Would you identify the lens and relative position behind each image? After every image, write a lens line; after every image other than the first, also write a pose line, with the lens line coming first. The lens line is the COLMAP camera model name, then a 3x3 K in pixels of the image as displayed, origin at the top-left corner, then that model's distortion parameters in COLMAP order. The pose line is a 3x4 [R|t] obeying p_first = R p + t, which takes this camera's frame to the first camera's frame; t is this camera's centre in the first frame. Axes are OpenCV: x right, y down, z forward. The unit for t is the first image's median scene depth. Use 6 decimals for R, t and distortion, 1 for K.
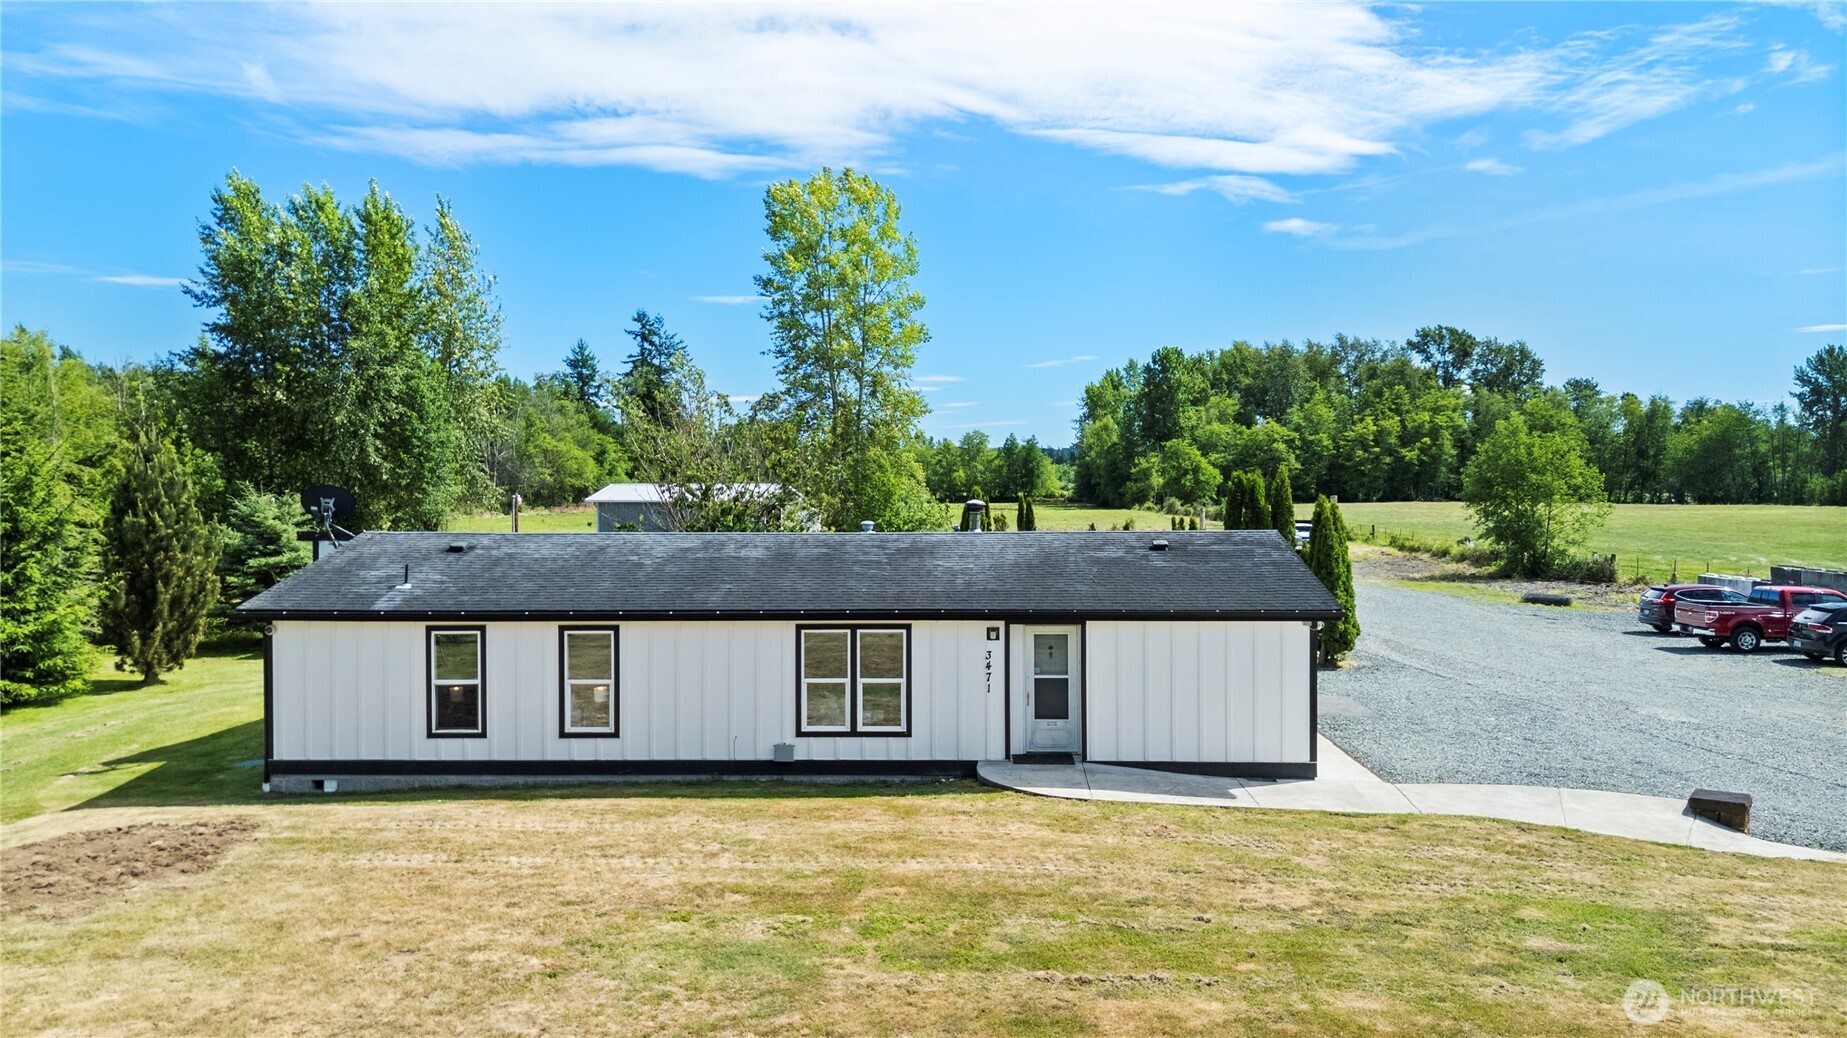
lens RADIAL K [[1359.8, 0, 922.3], [0, 1359.8, 516.6], [0, 0, 1]] dist [0.007195, 0.000633]
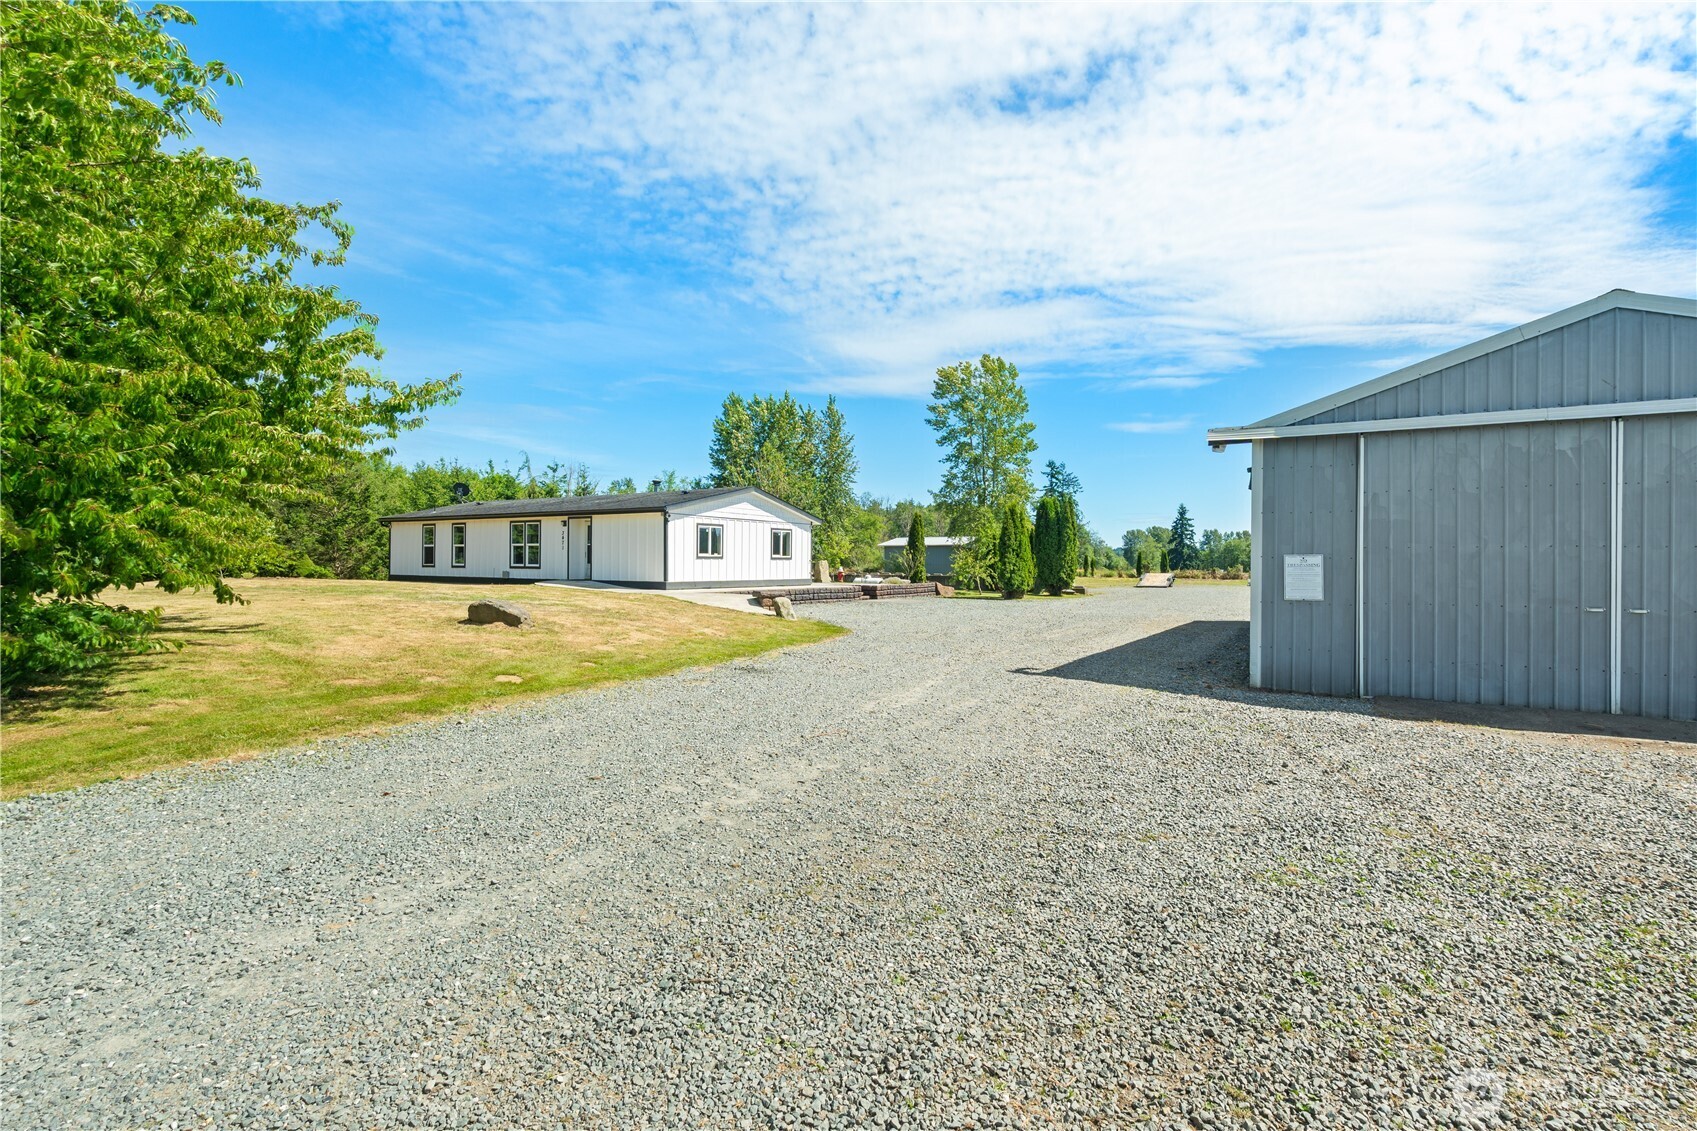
lens RADIAL K [[788.3, 0, 848.9], [0, 788.3, 566.4], [0, 0, 1]] dist [-0.007338, 0.000267]
pose [[0.869143, 0.012917, -0.494393, 0.294565], [-0.026140, 0.999461, -0.019842, 0.044927], [0.493870, 0.030169, 0.869012, 0.021410]]
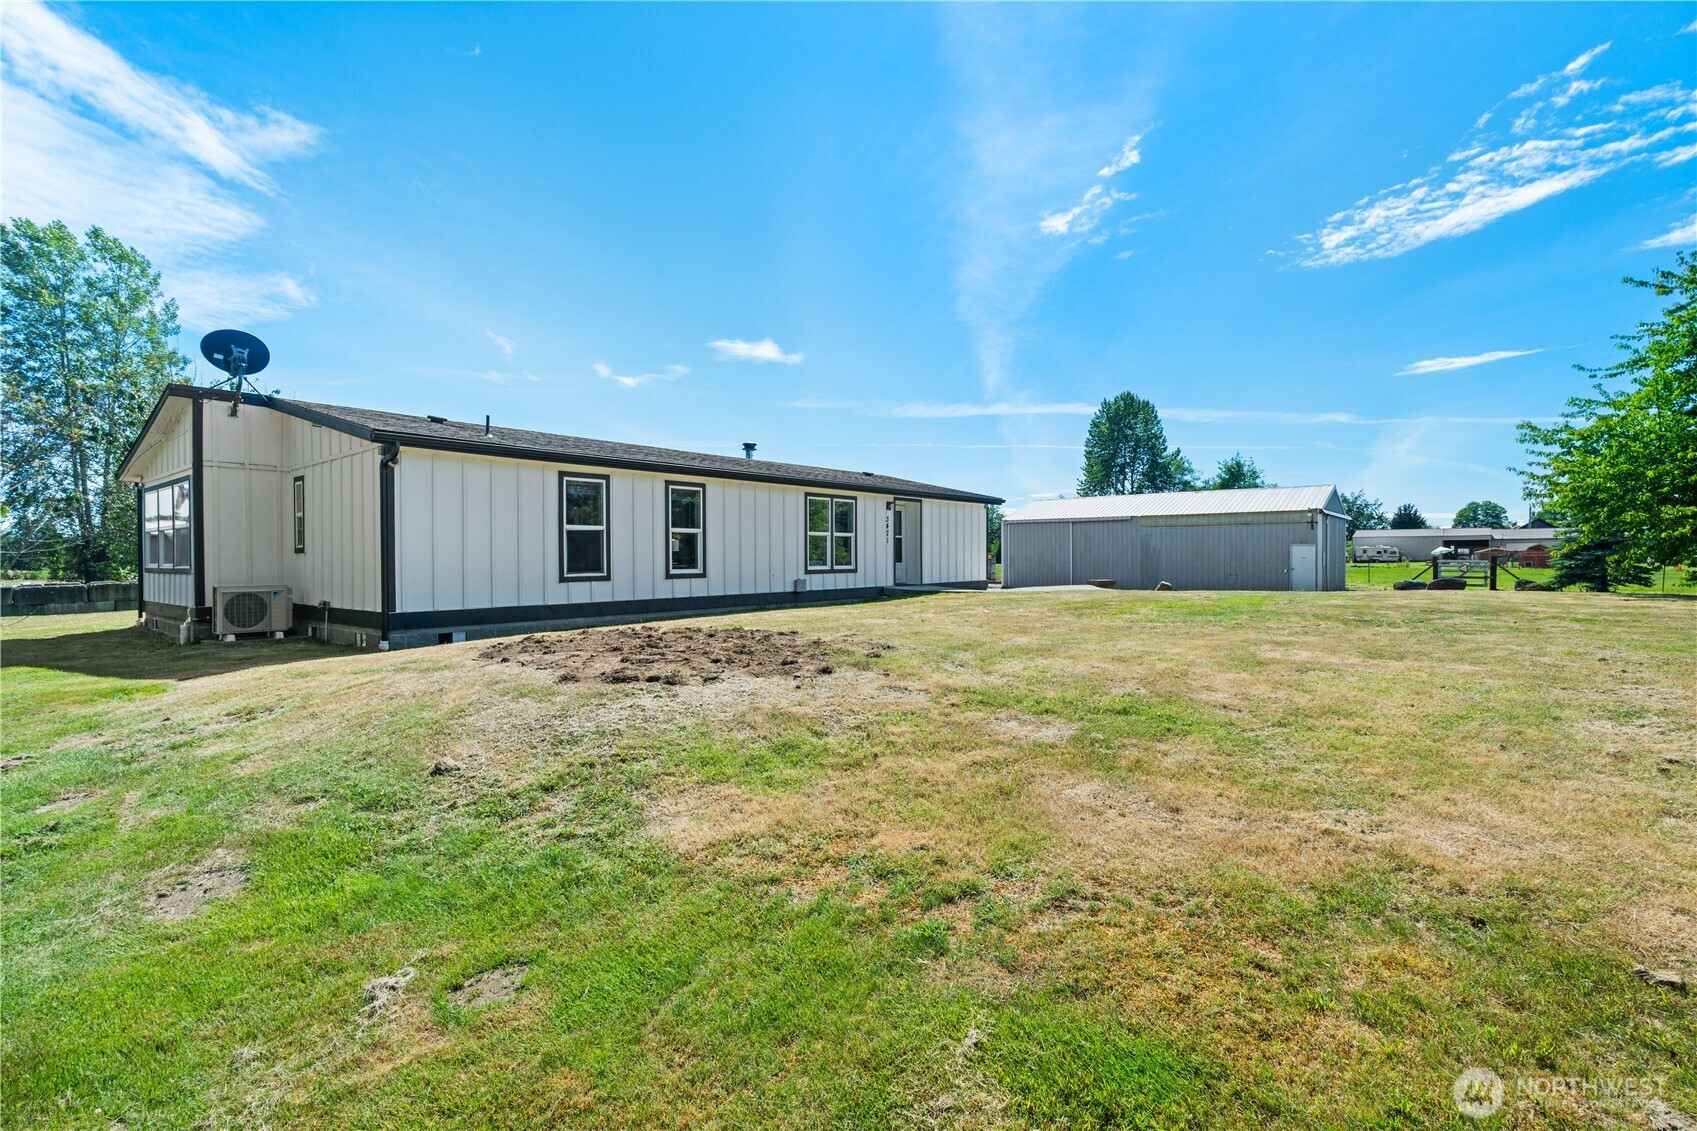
lens RADIAL K [[788.3, 0, 837.8], [0, 788.3, 561.7], [0, 0, 1]] dist [-0.007338, 0.000267]
pose [[0.617583, -0.001500, 0.786504, -0.183833], [0.025237, 0.999521, -0.017910, 0.043099], [-0.786100, 0.030910, 0.617325, 0.126008]]
